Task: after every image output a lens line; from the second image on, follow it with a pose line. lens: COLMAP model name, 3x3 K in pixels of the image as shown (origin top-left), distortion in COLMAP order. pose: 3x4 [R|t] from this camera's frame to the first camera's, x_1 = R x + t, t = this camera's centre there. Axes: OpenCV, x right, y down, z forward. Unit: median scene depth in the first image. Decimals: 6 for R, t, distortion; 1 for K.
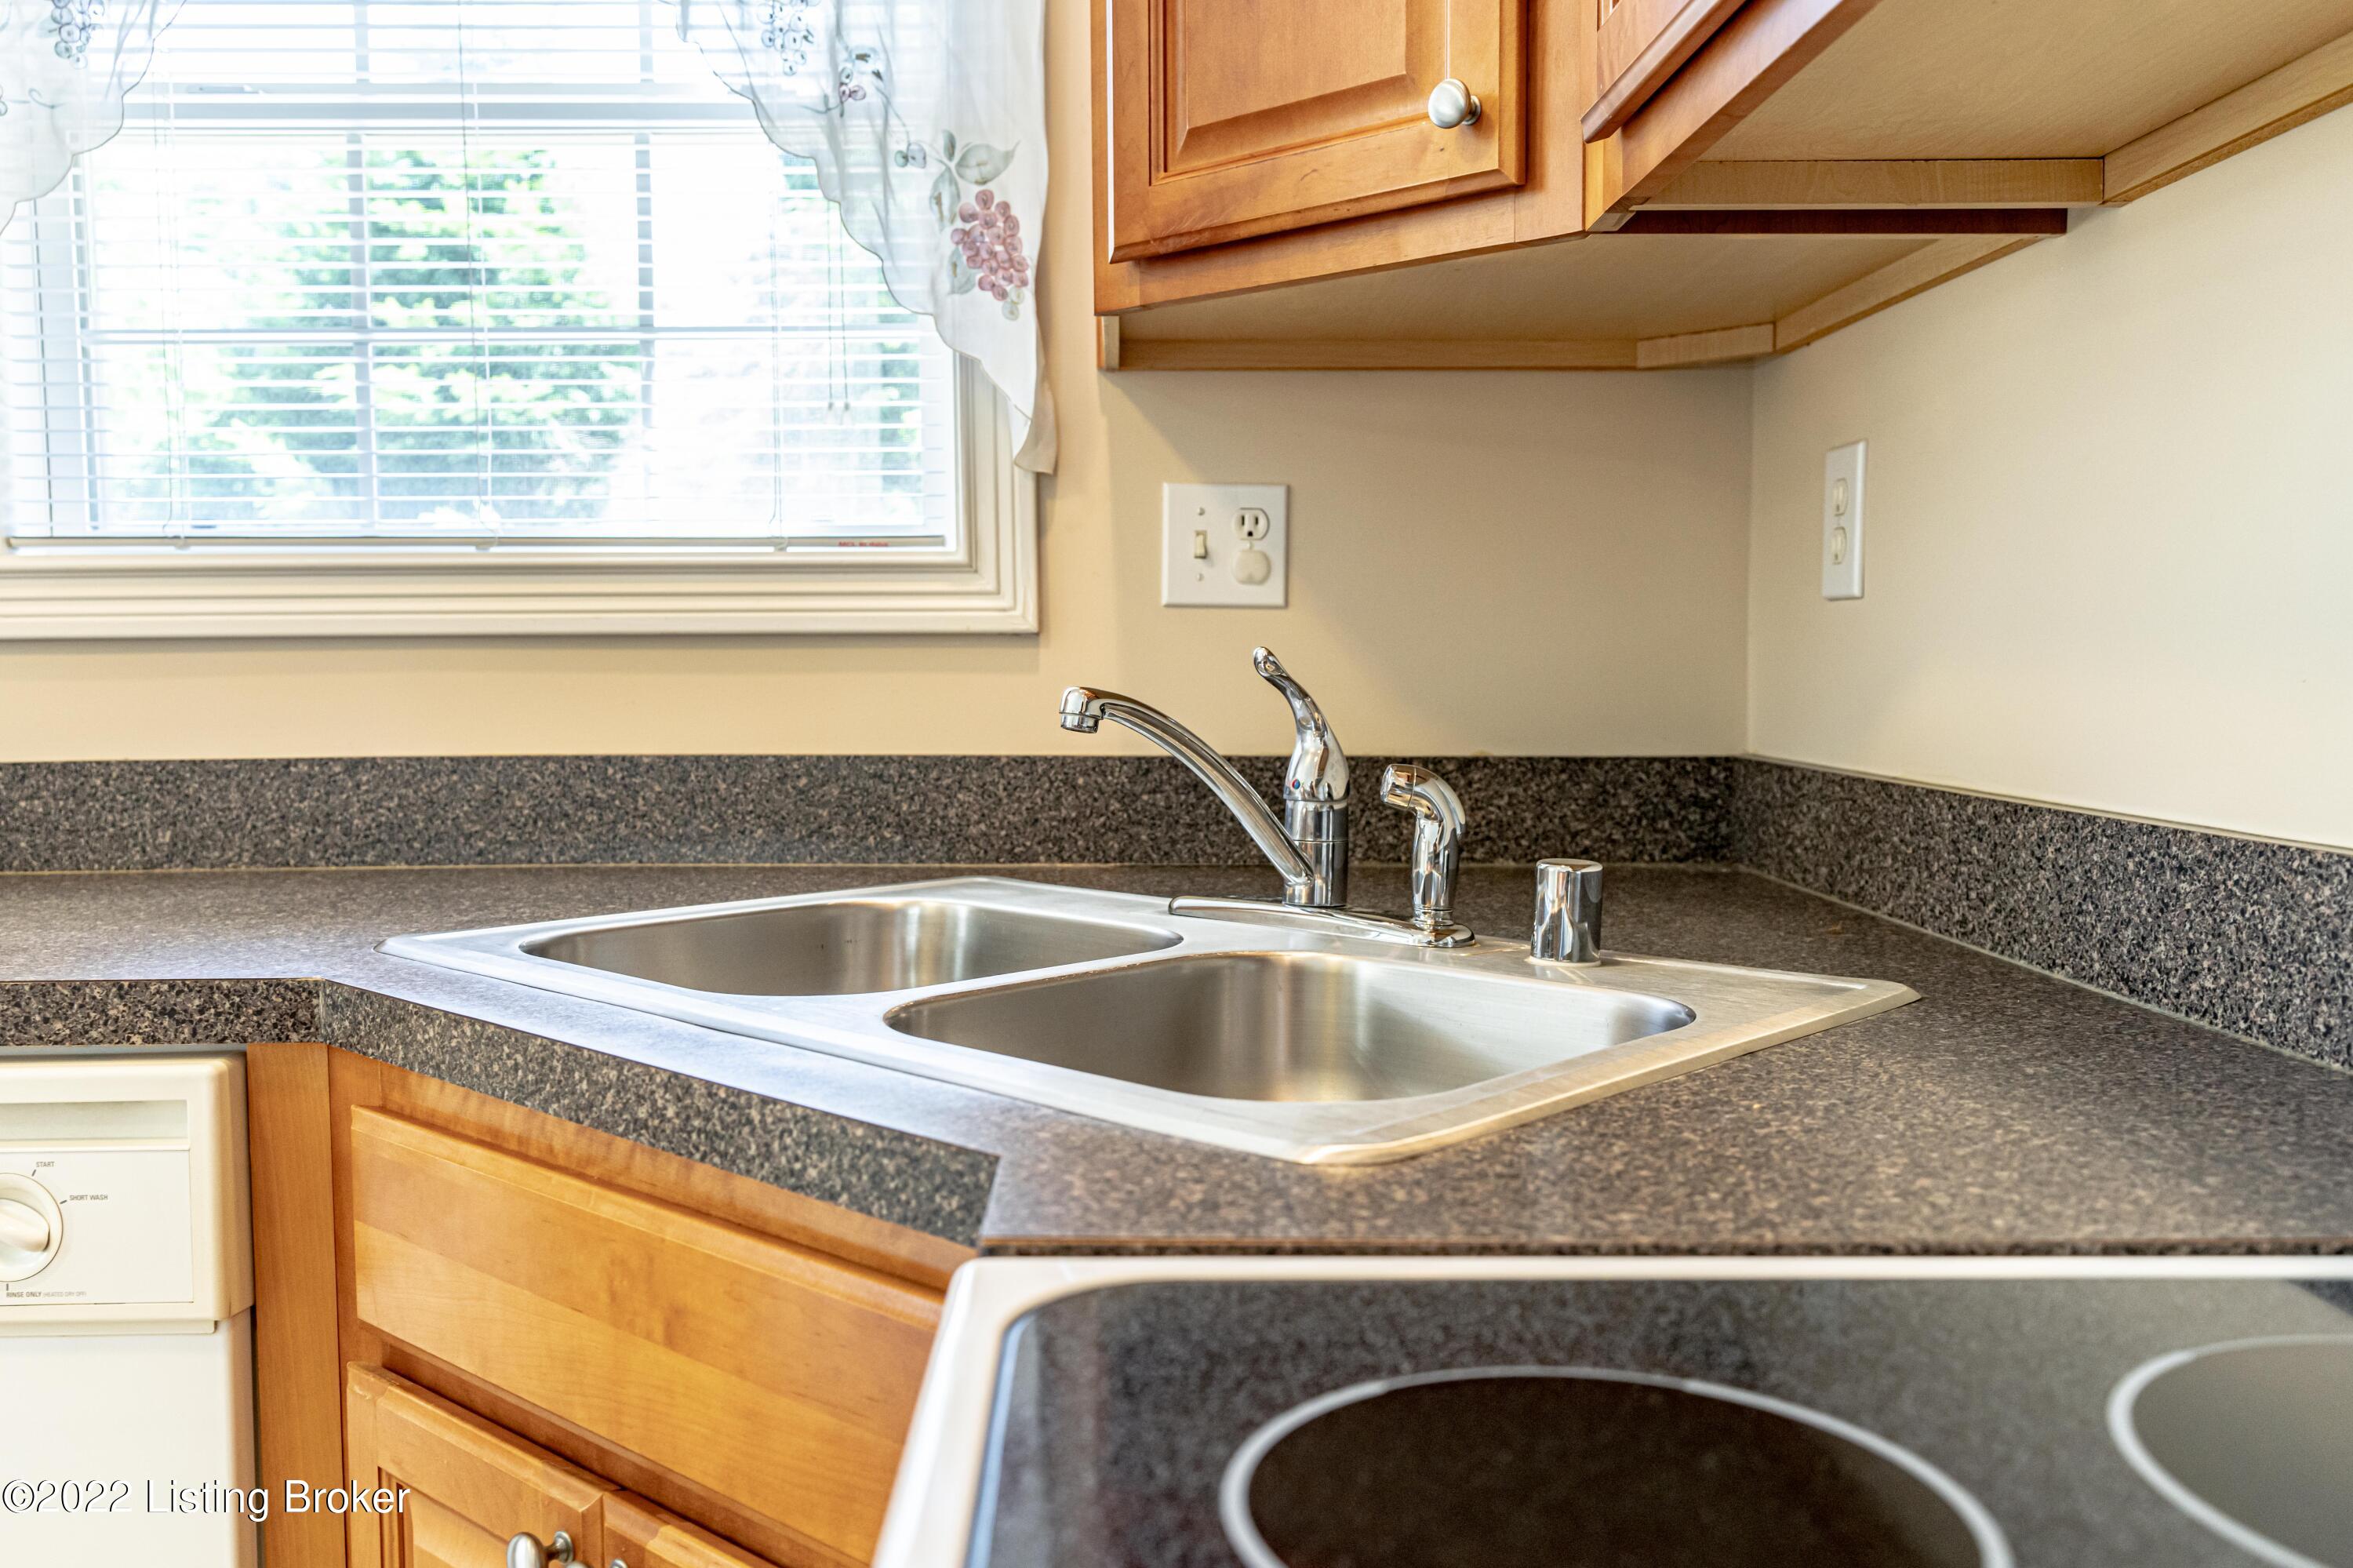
lens RADIAL K [[1904.4, 0, 1177.1], [0, 1904.4, 783.7], [0, 0, 1]] dist [-0.007739, -0.003380]
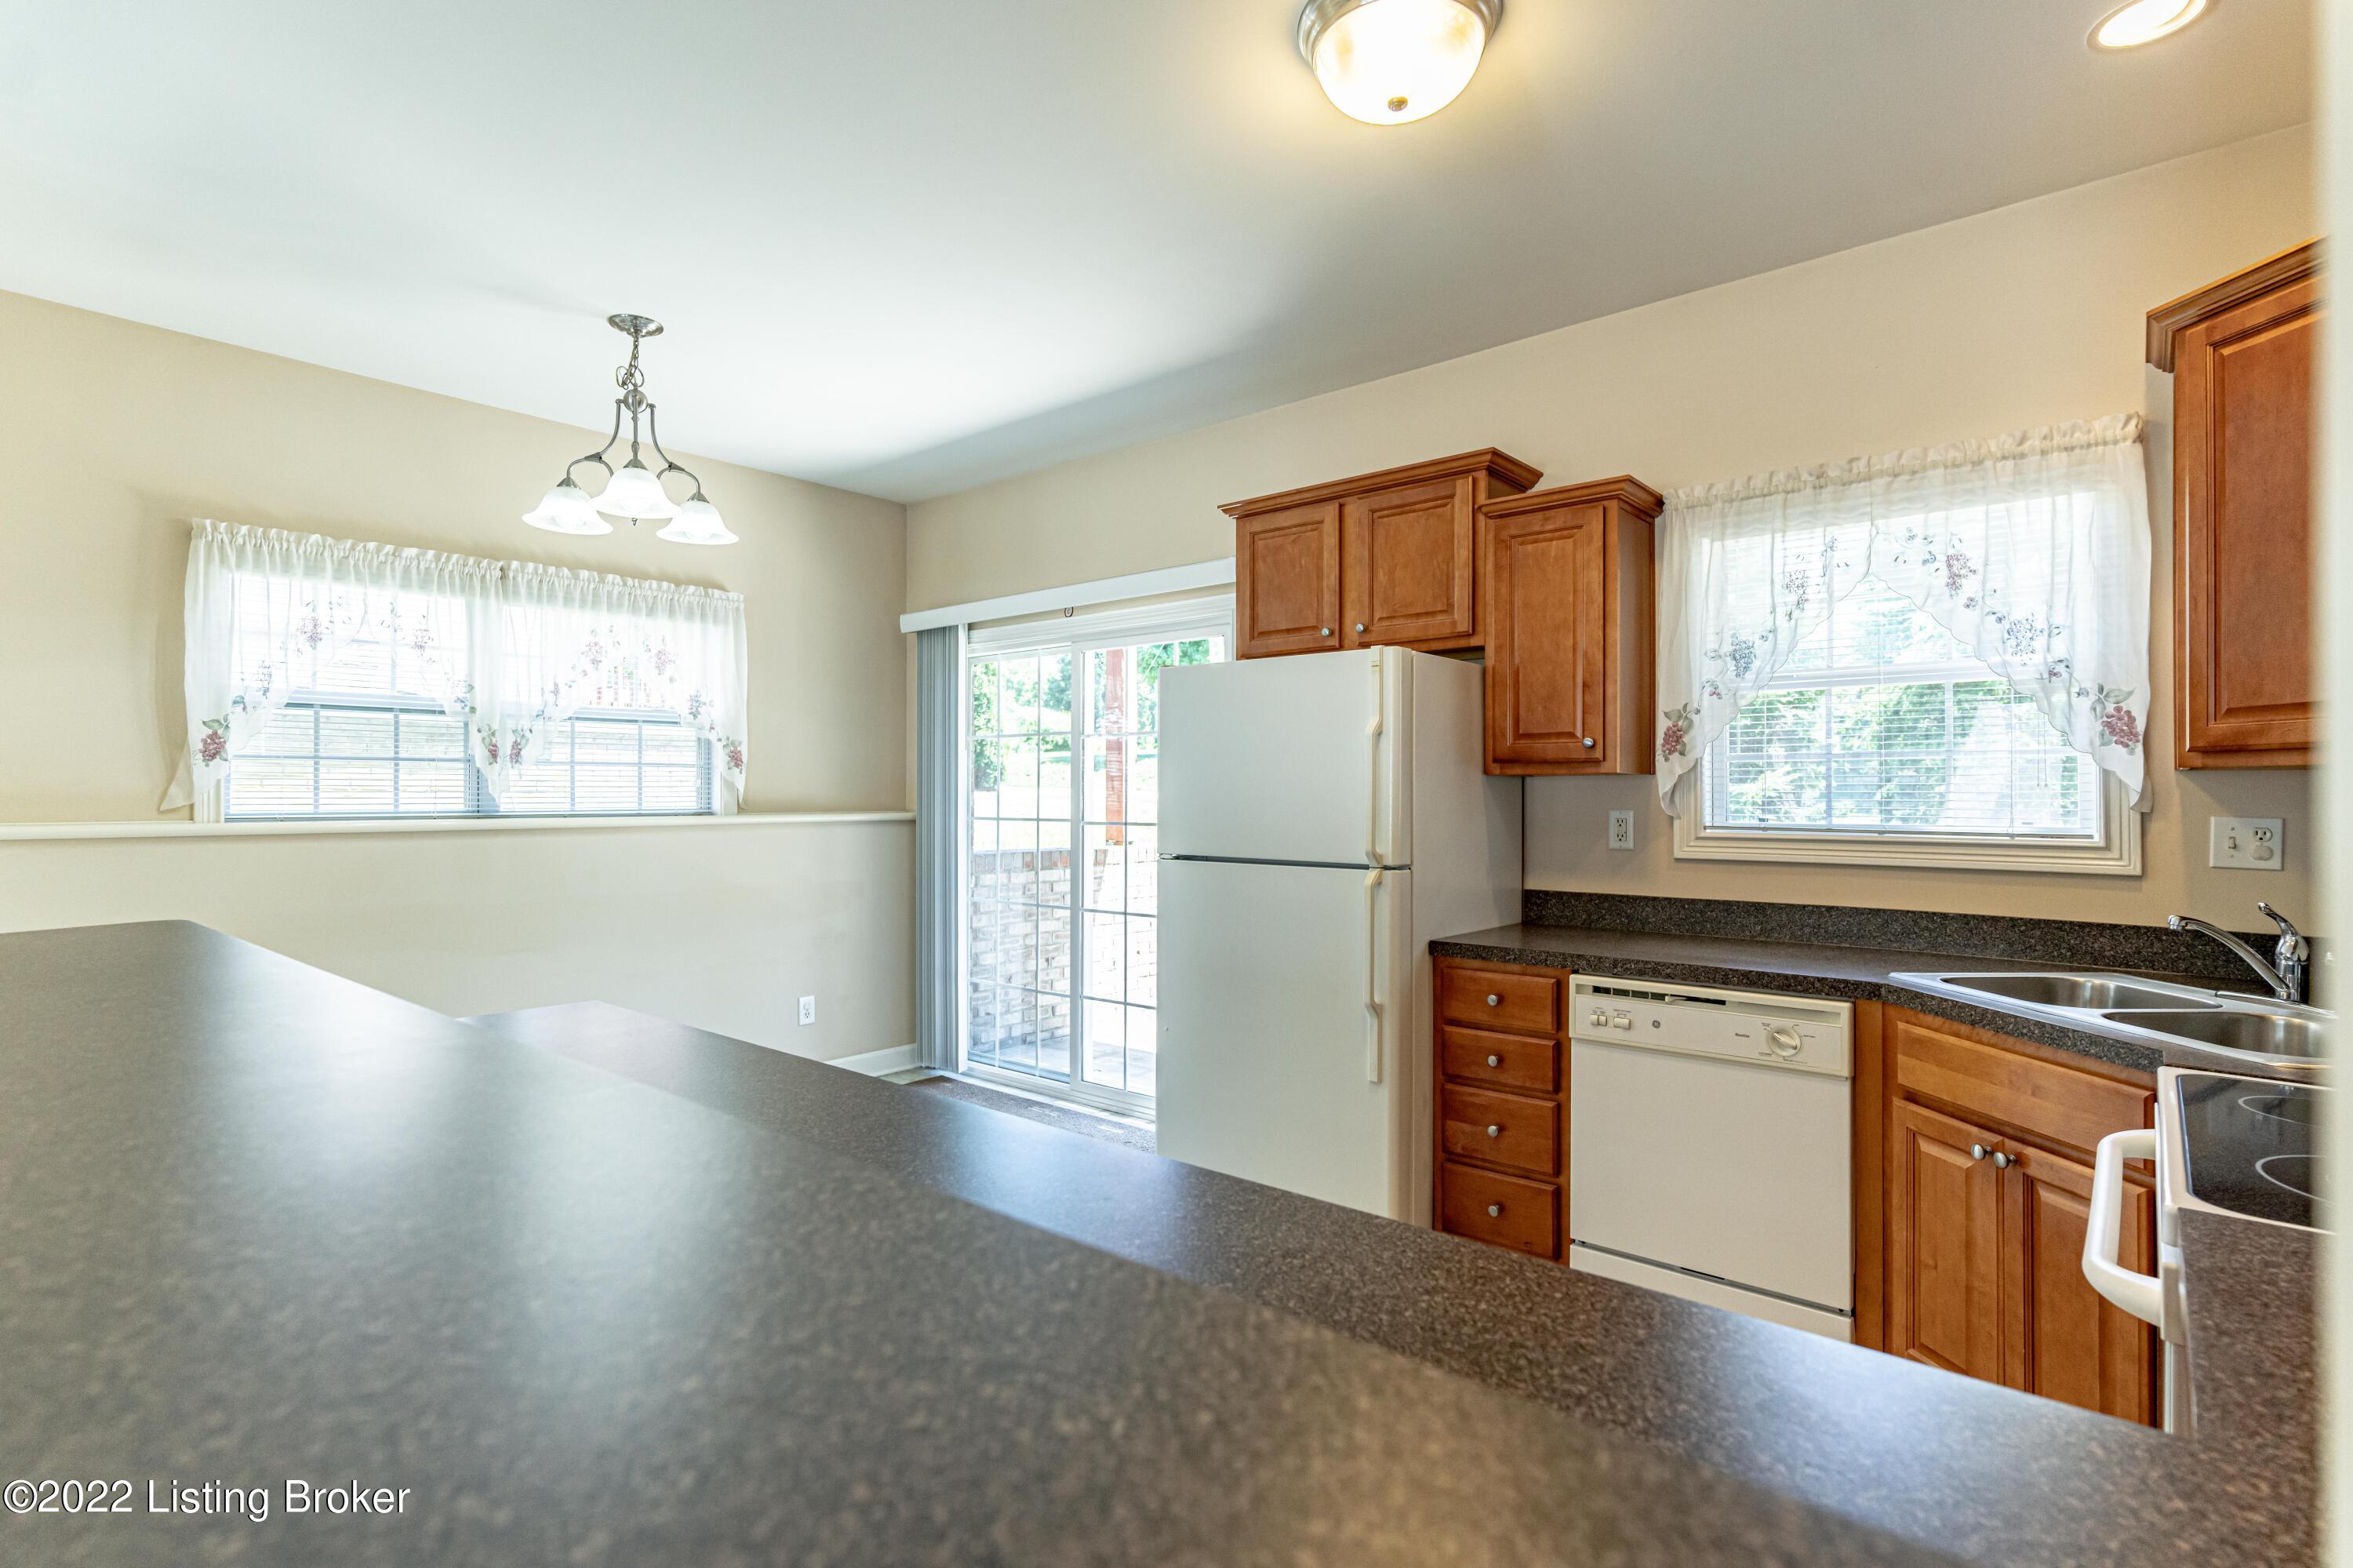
lens RADIAL K [[1143.5, 0, 1165.9], [0, 1143.5, 785.3], [0, 0, 1]] dist [0.007121, -0.002137]
pose [[0.741146, 0.004128, -0.671331, -0.012371], [-0.051351, 0.997400, -0.050558, -0.058938], [0.669377, 0.071945, 0.739431, -1.013494]]
